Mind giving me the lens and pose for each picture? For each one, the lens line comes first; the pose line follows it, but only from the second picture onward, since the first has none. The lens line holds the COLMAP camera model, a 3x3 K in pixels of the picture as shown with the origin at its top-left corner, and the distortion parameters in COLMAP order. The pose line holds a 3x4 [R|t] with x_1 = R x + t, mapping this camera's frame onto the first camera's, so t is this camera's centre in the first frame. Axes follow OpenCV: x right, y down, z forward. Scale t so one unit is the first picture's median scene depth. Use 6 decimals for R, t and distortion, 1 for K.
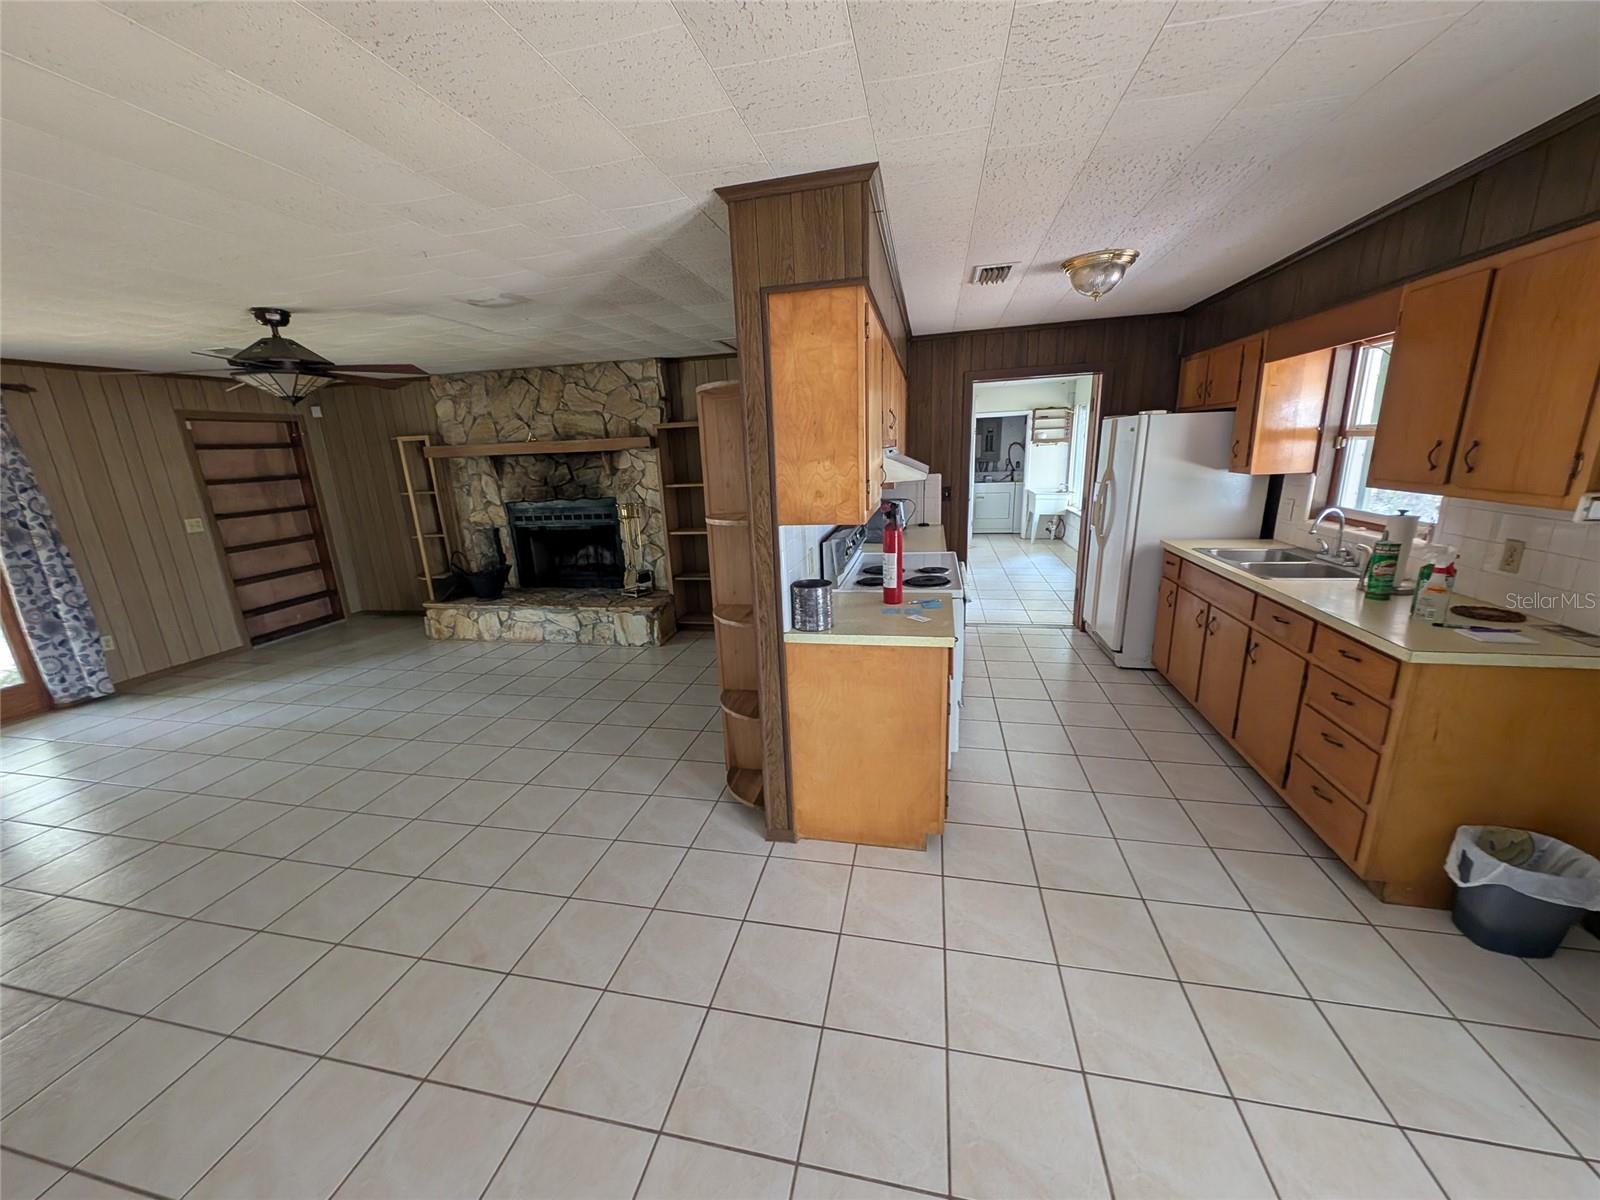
lens RADIAL K [[599.8, 0, 787.6], [0, 599.8, 610.1], [0, 0, 1]] dist [0.005498, -0.003083]
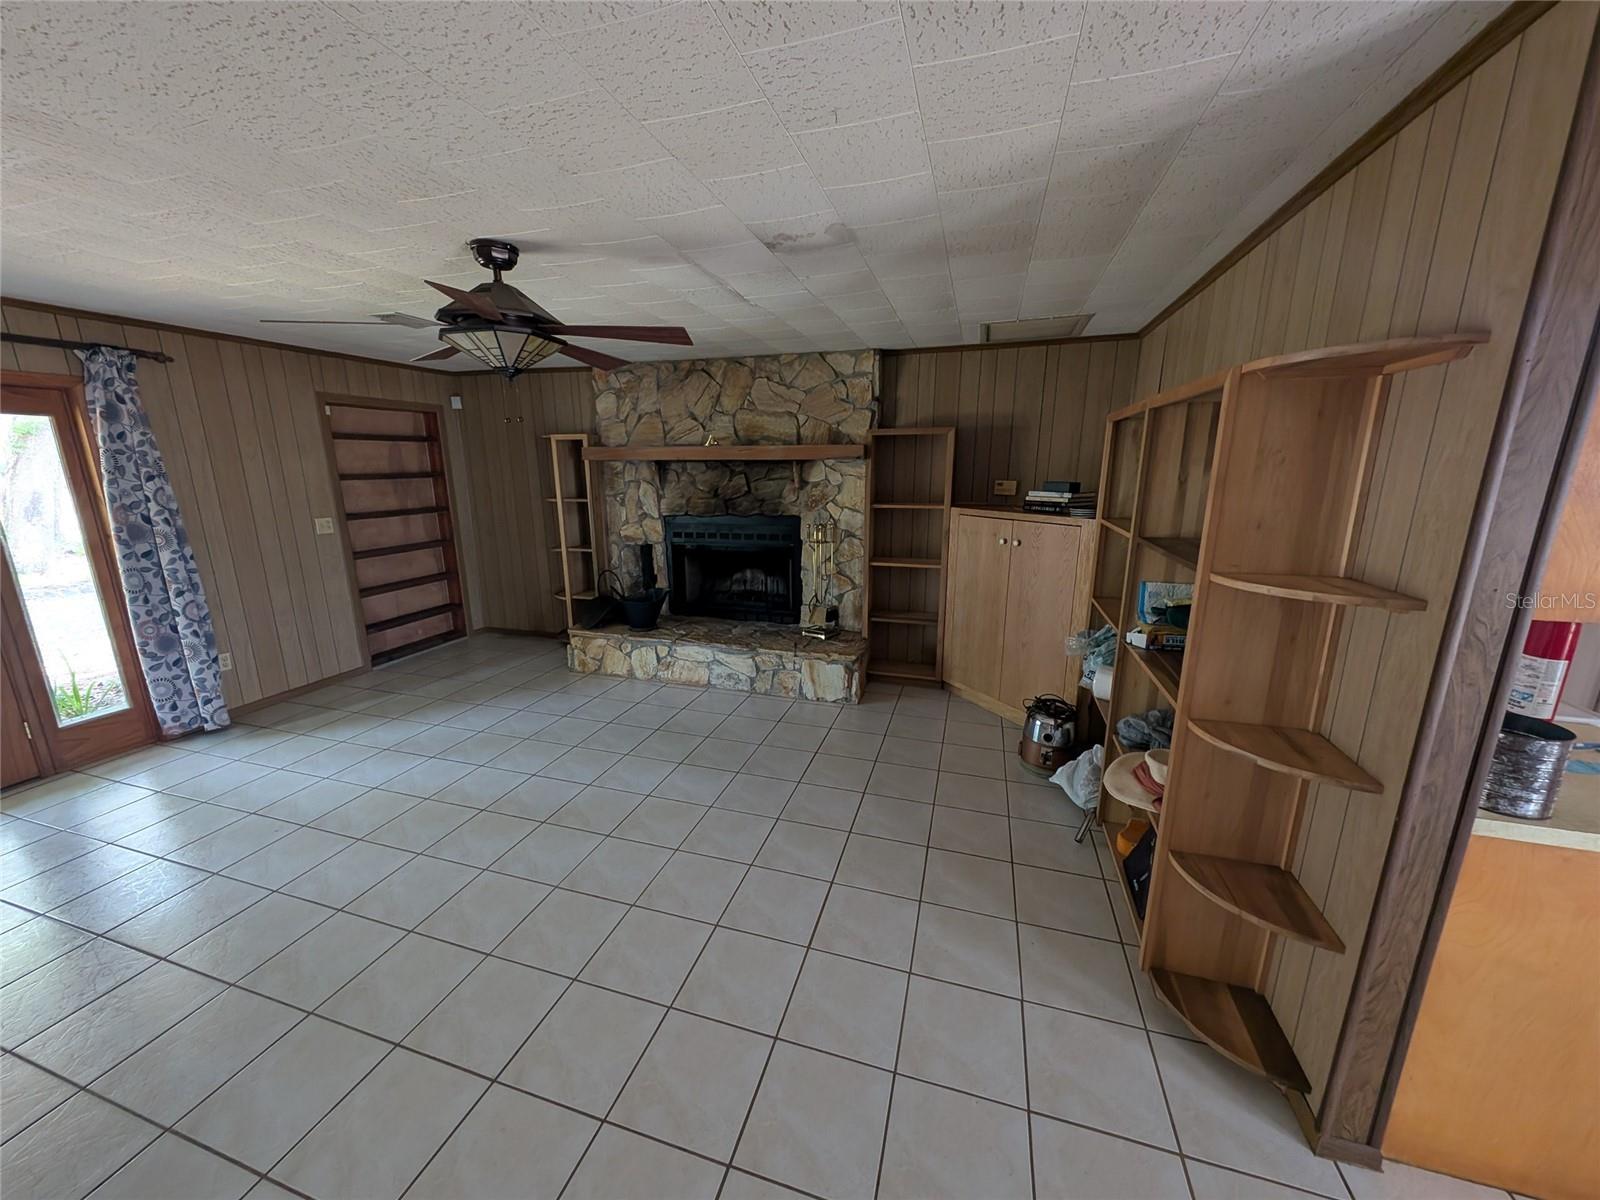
lens RADIAL K [[599.8, 0, 787.5], [0, 599.8, 612.0], [0, 0, 1]] dist [0.005498, -0.003083]
pose [[0.995524, 0.060038, -0.072986, -0.252066], [-0.061565, 0.997925, -0.018850, -0.041712], [0.071702, 0.023259, 0.997155, 0.186215]]
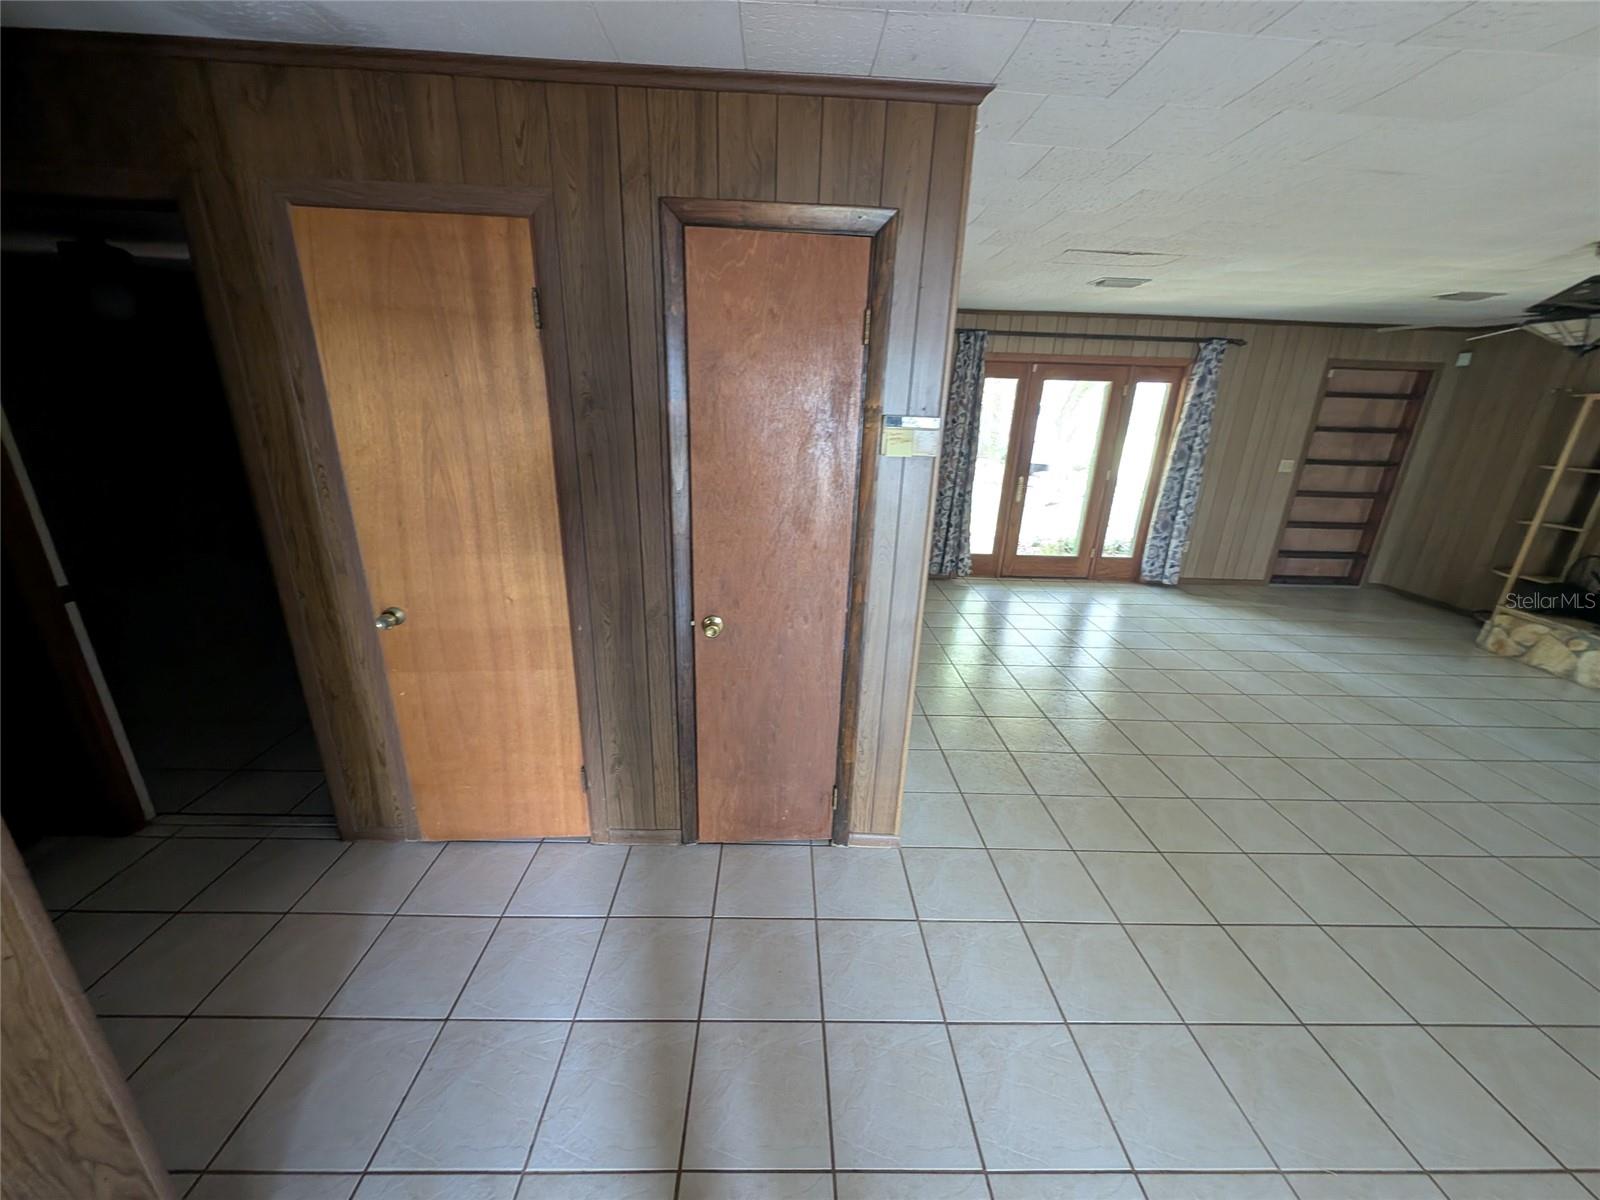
lens RADIAL K [[599.8, 0, 800.2], [0, 599.8, 604.6], [0, 0, 1]] dist [0.005498, -0.003083]
pose [[0.248570, 0.365116, -0.897164, -0.124298], [-0.298603, 0.910009, 0.287612, 0.038535], [0.921439, 0.196404, 0.335226, -0.140019]]
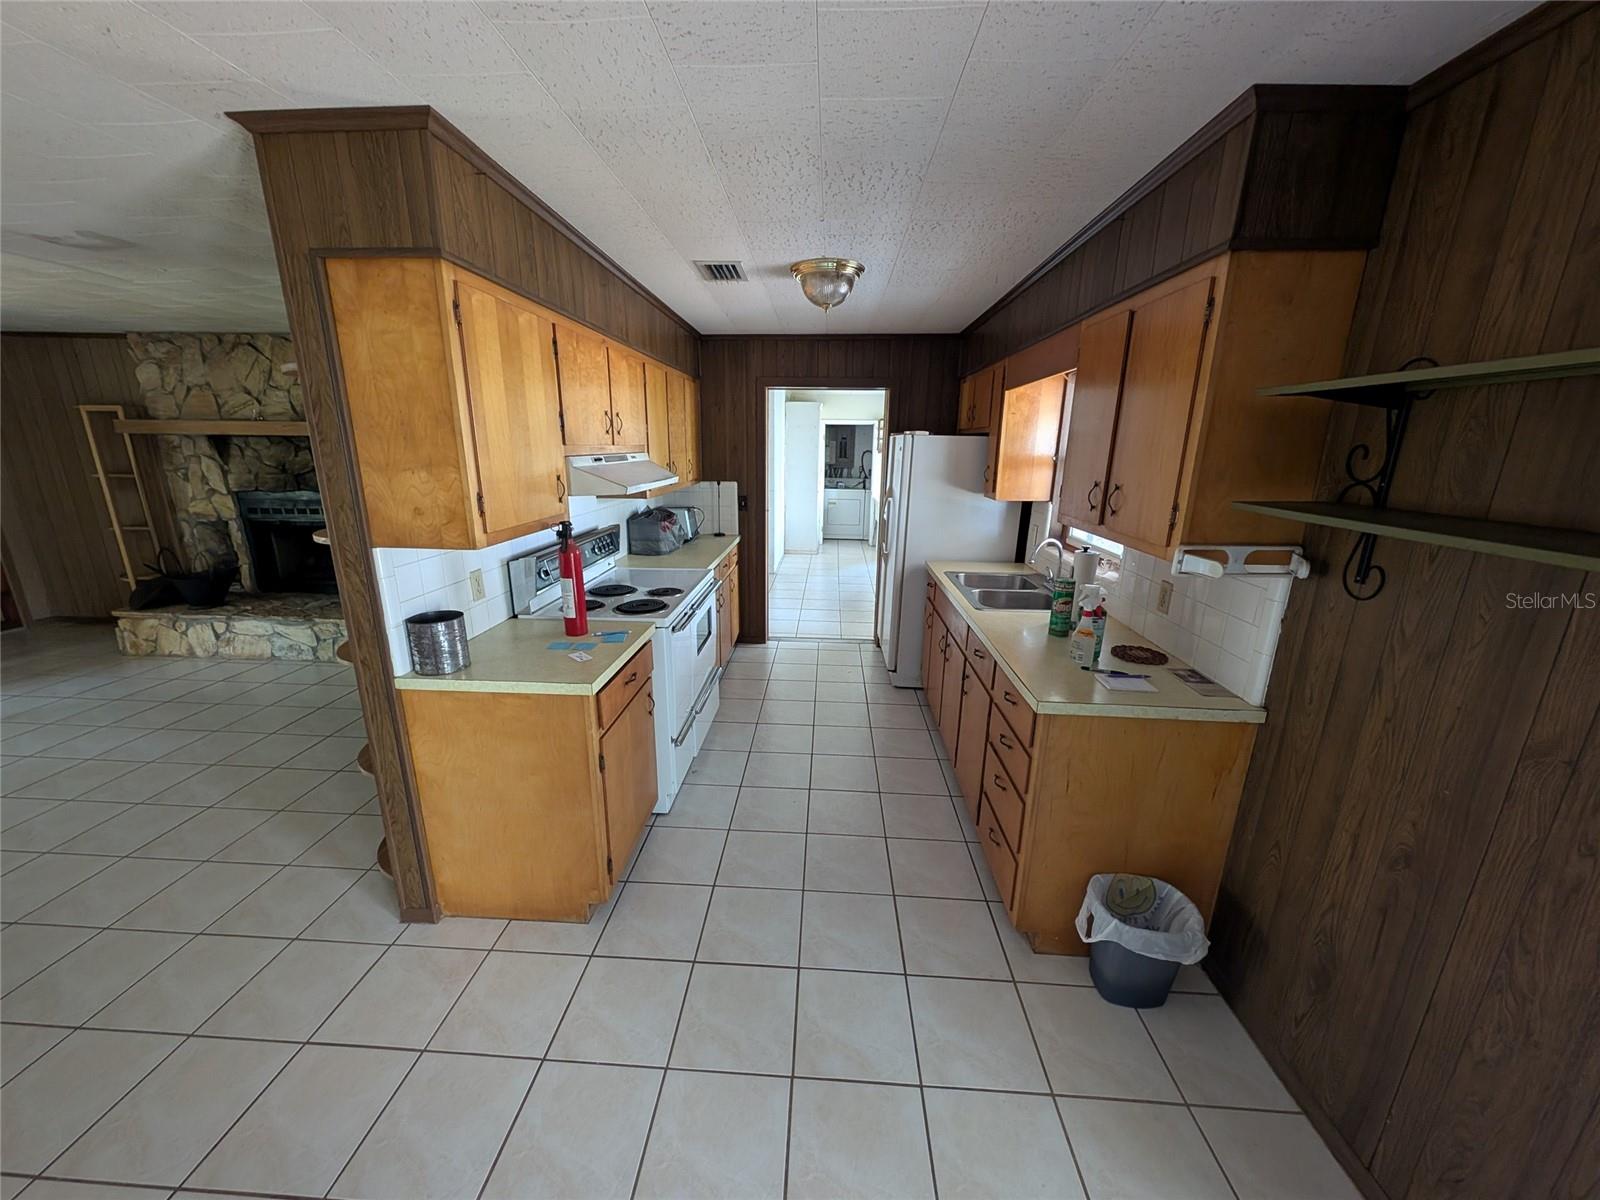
lens RADIAL K [[599.8, 0, 788.8], [0, 599.8, 608.4], [0, 0, 1]] dist [0.005498, -0.003083]
pose [[0.985164, 0.009306, 0.171361, 0.168071], [-0.009809, 0.999950, 0.002085, -0.027812], [-0.171333, -0.003735, 0.985206, 0.043505]]
